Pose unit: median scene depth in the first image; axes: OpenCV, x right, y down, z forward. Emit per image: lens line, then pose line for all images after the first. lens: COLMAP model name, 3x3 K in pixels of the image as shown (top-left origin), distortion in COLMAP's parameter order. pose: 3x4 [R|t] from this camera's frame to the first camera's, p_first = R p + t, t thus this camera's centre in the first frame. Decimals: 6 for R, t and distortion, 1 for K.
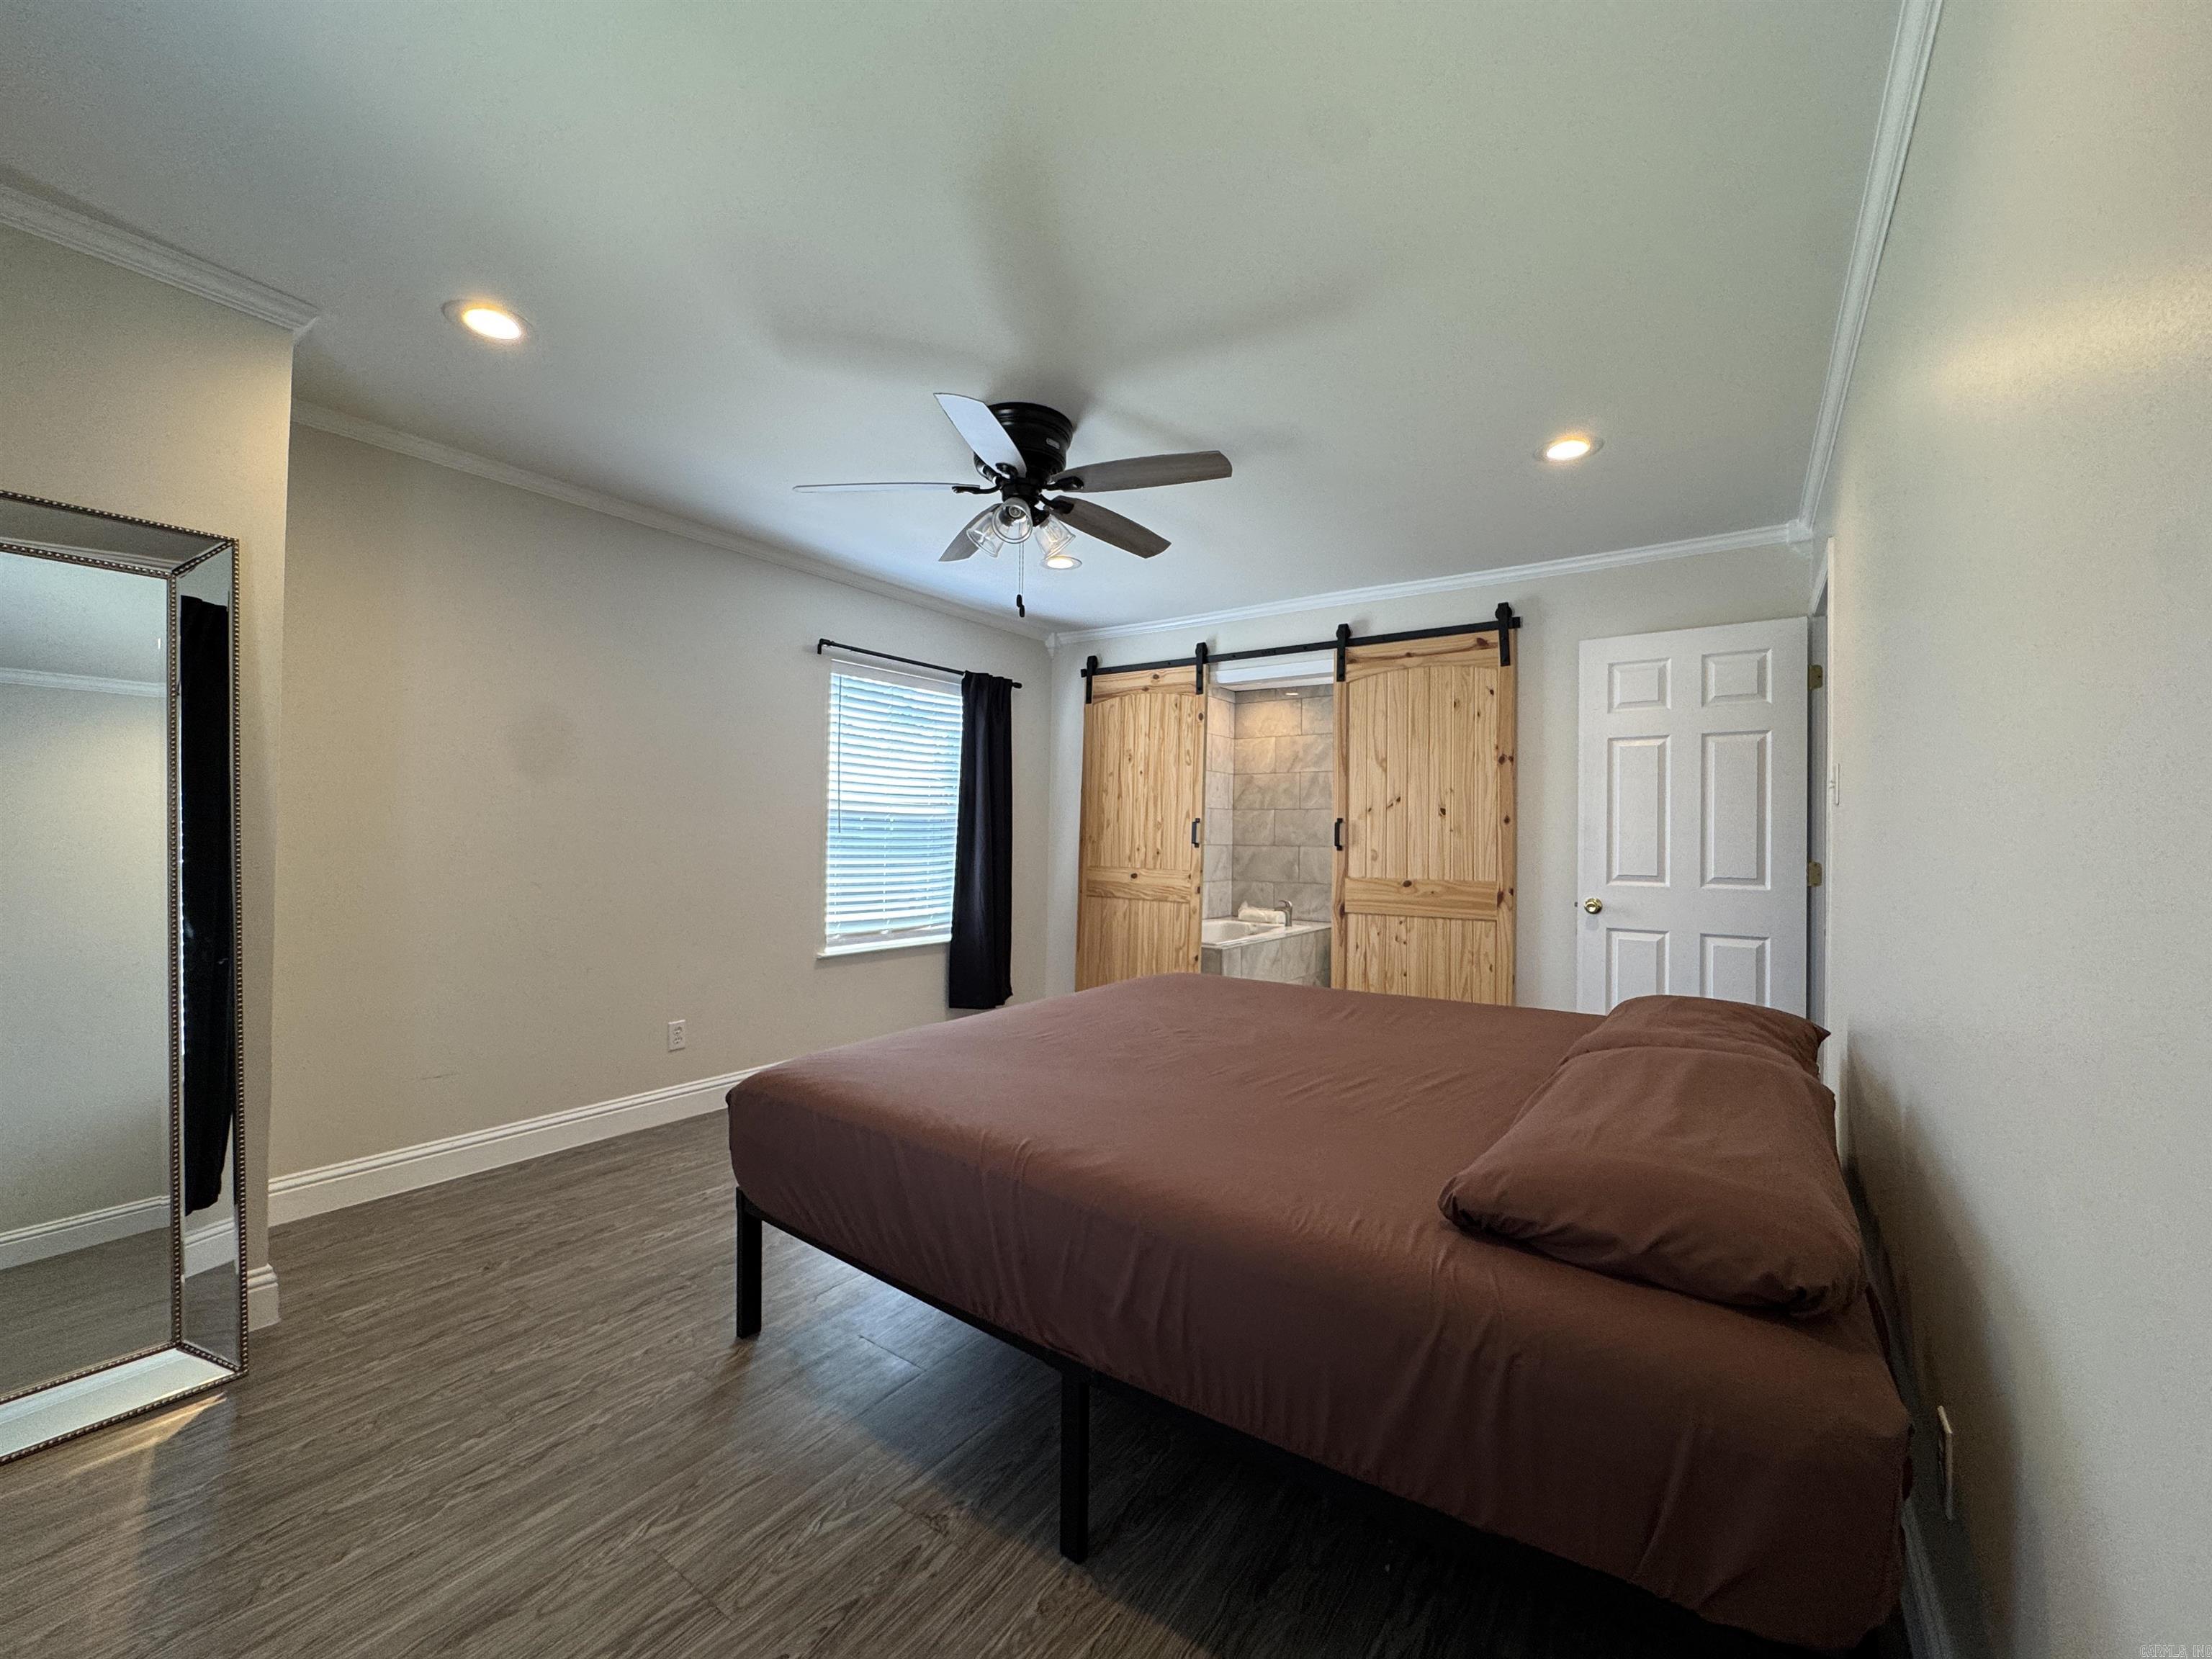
lens RADIAL K [[883.8, 0, 1098.3], [0, 883.8, 839.1], [0, 0, 1]] dist [-0.005350, 0.000808]
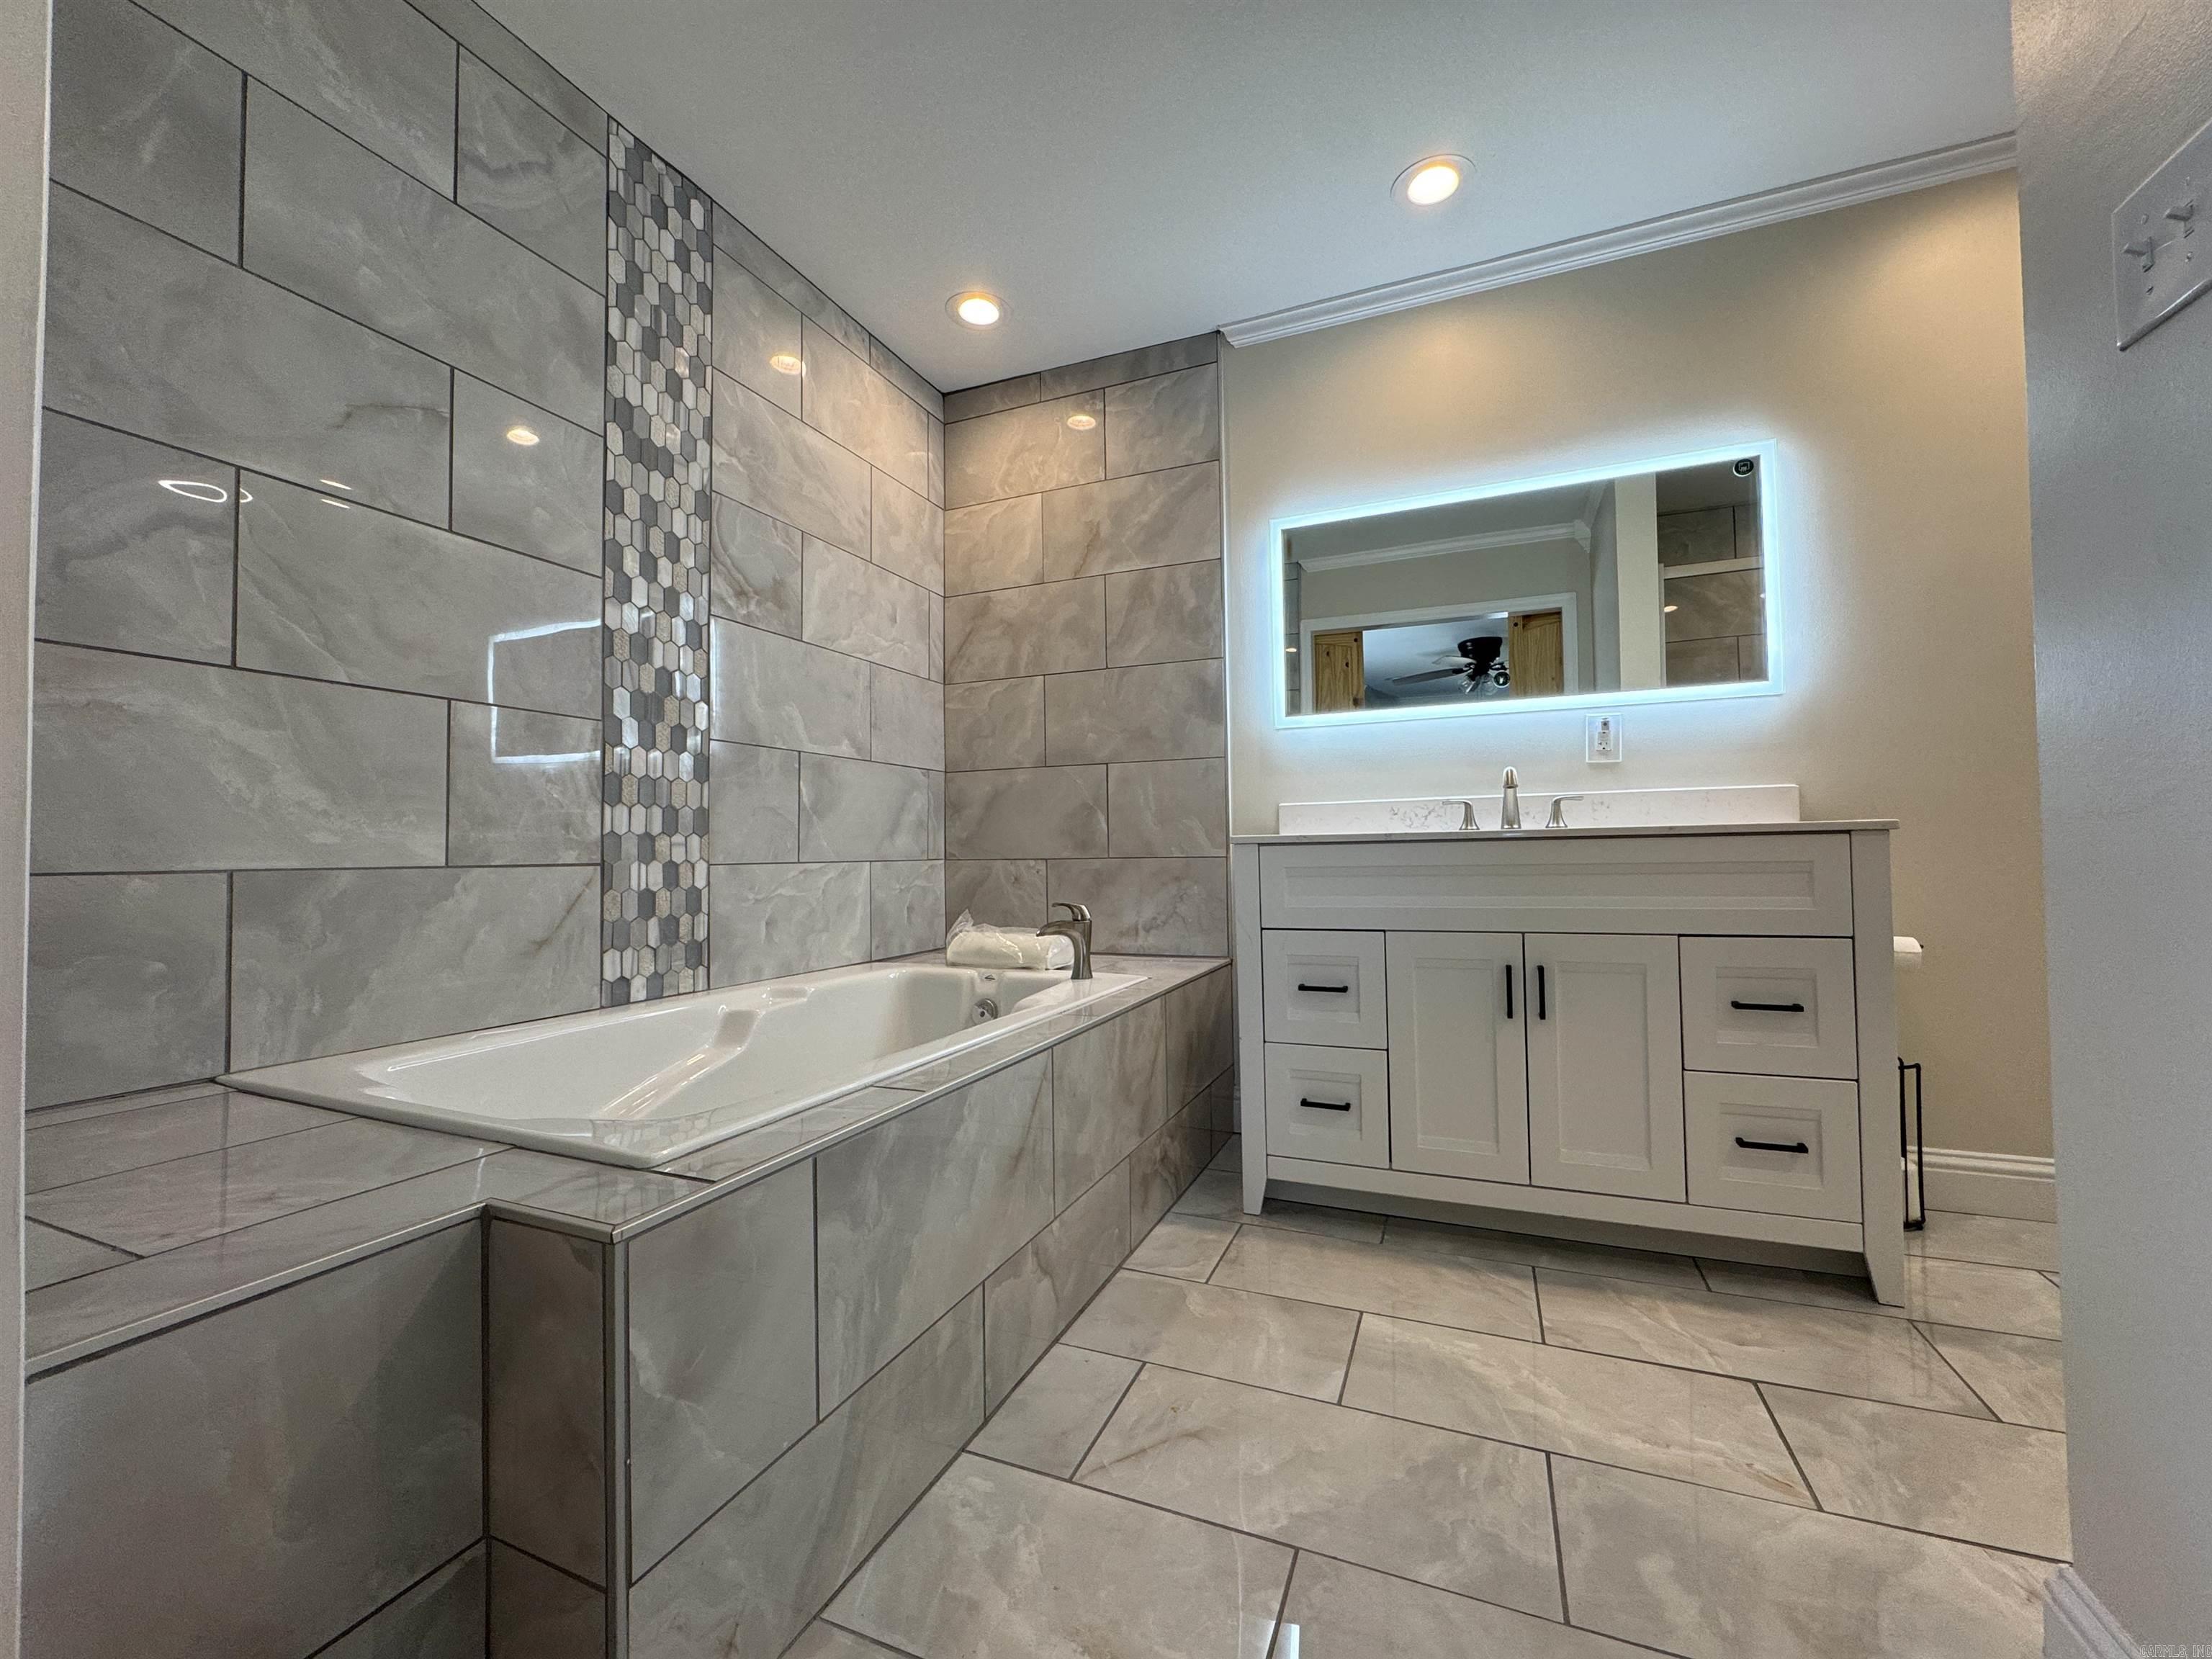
lens RADIAL K [[883.8, 0, 1111.9], [0, 883.8, 828.5], [0, 0, 1]] dist [-0.005350, 0.000808]
pose [[0.972271, -0.016641, 0.233265, 0.137882], [0.022610, 0.999481, -0.022940, 0.045555], [-0.232762, 0.027578, 0.972143, 0.619421]]
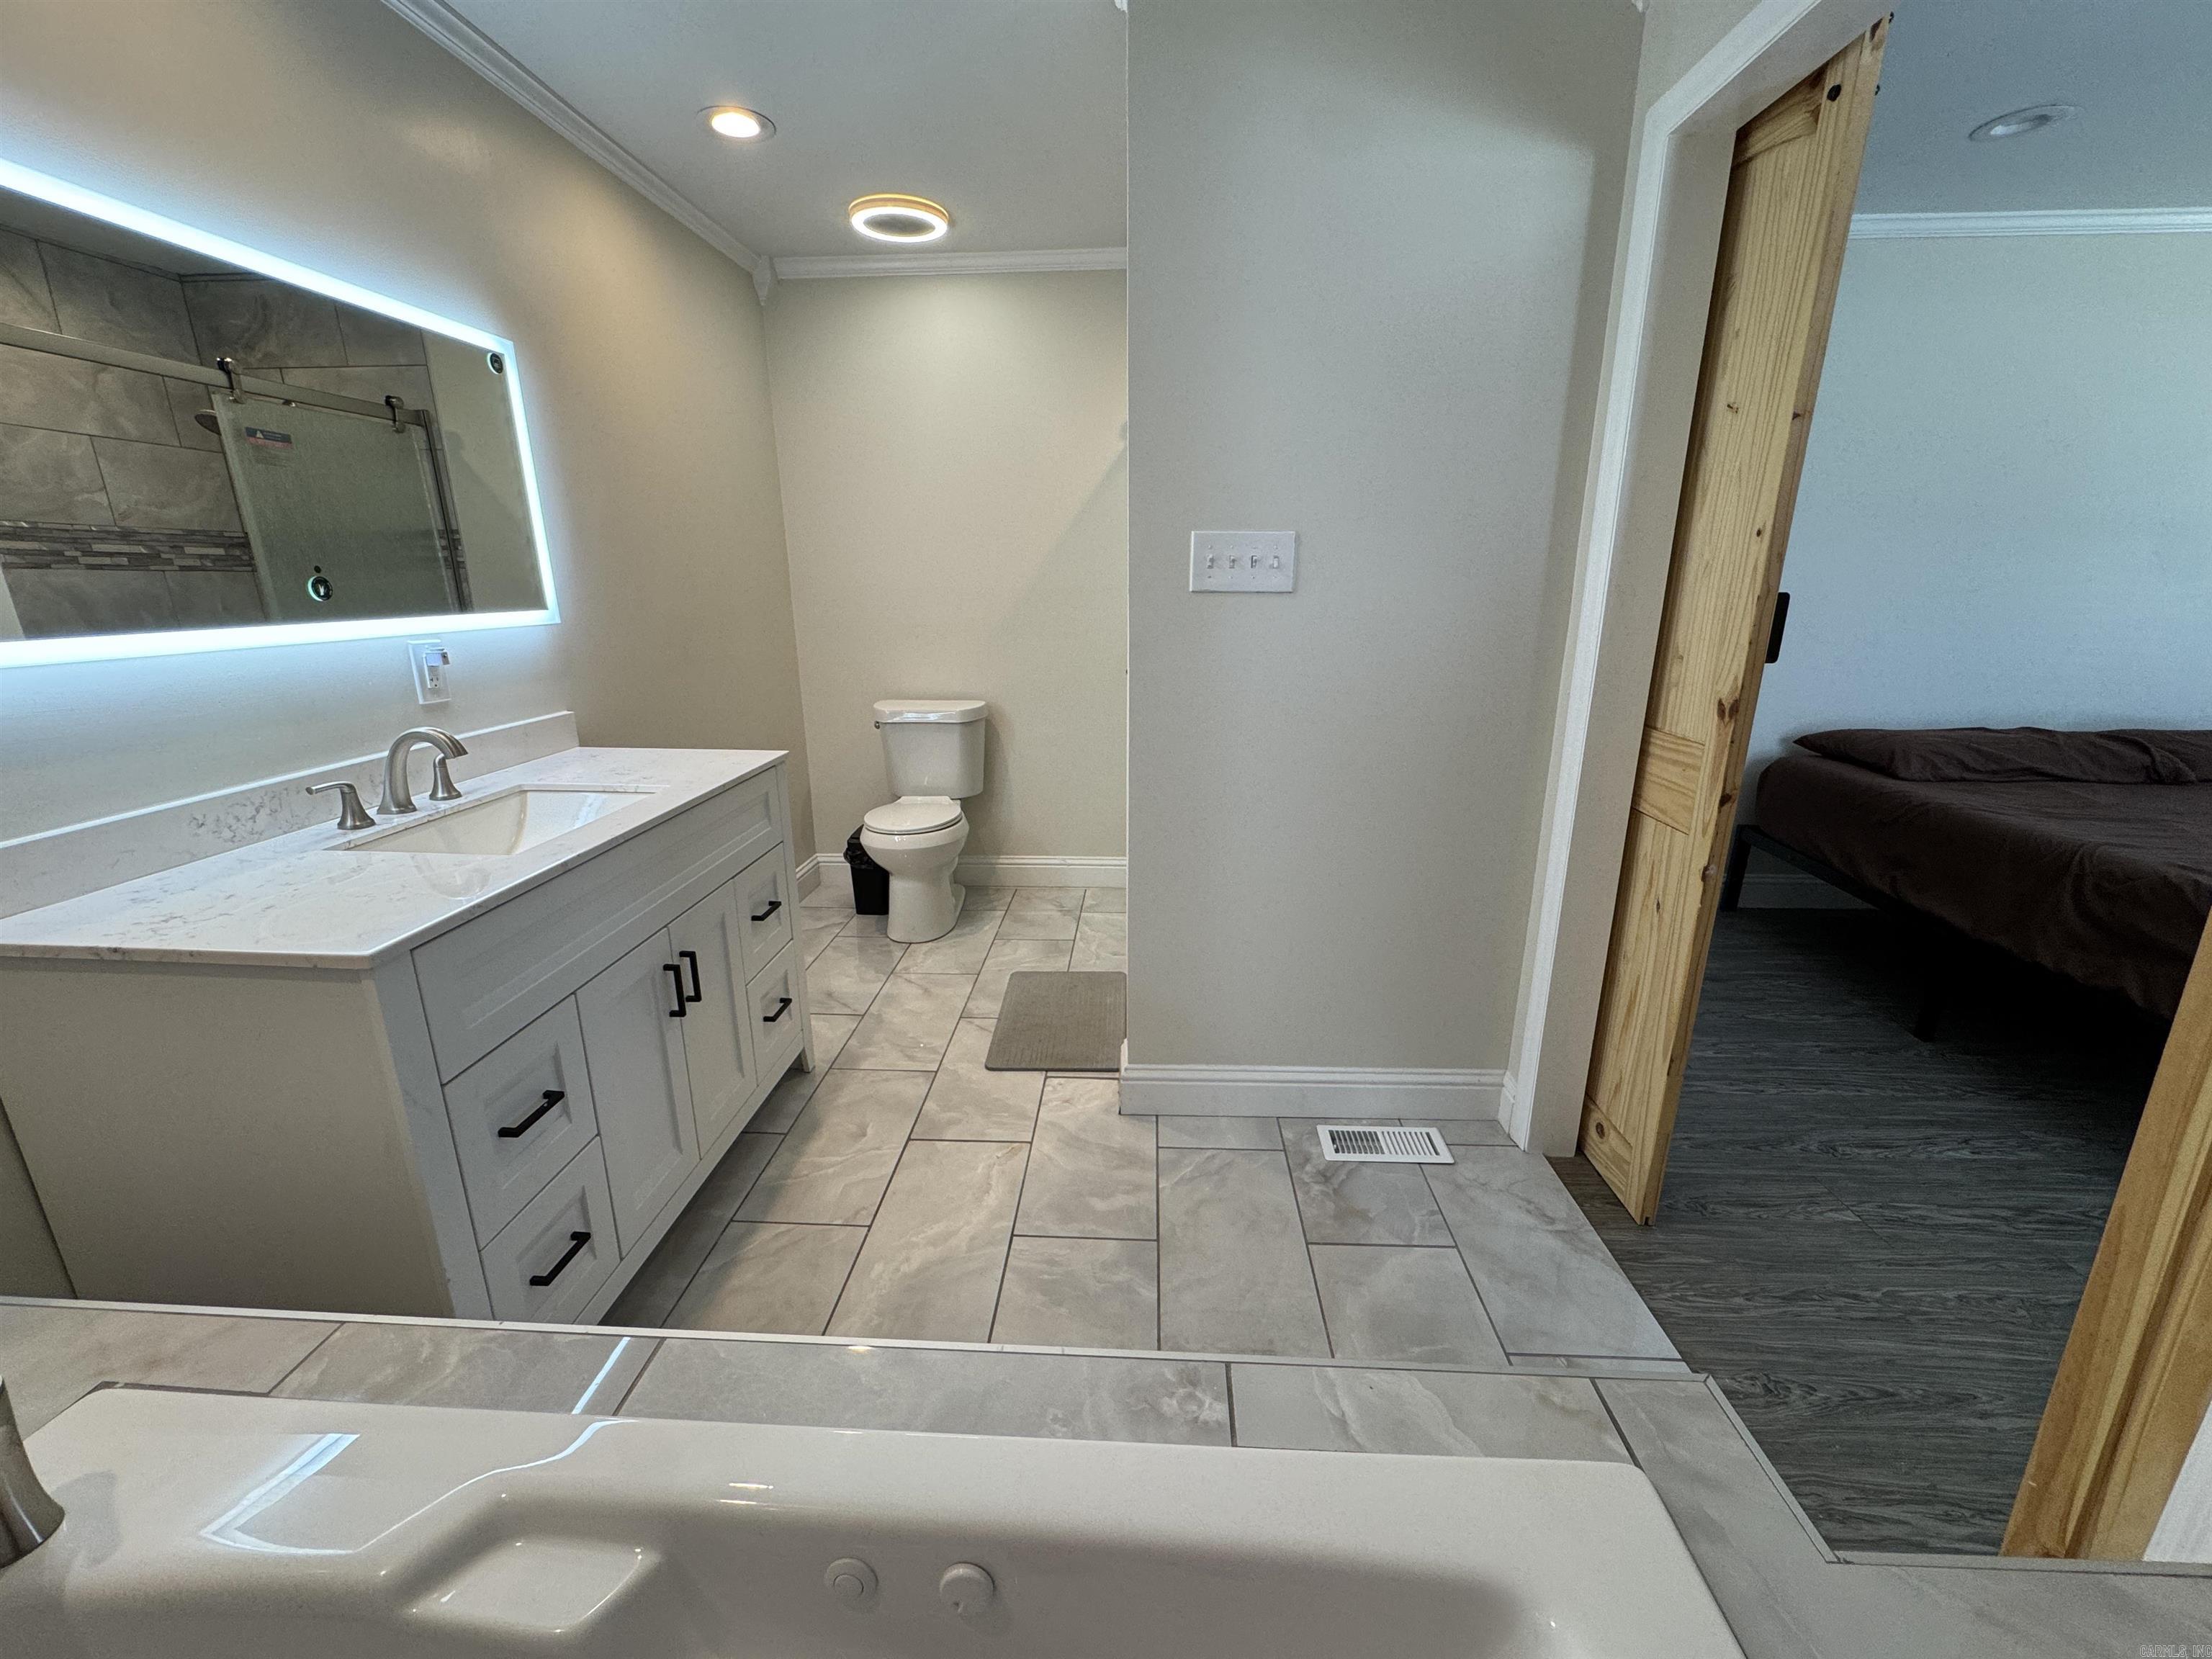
lens RADIAL K [[883.8, 0, 1102.1], [0, 883.8, 826.3], [0, 0, 1]] dist [-0.005350, 0.000808]
pose [[-0.547333, -0.231745, 0.804189, 0.066623], [-0.005319, 0.961841, 0.273556, -0.018318], [-0.836898, 0.145449, -0.527680, 0.867057]]
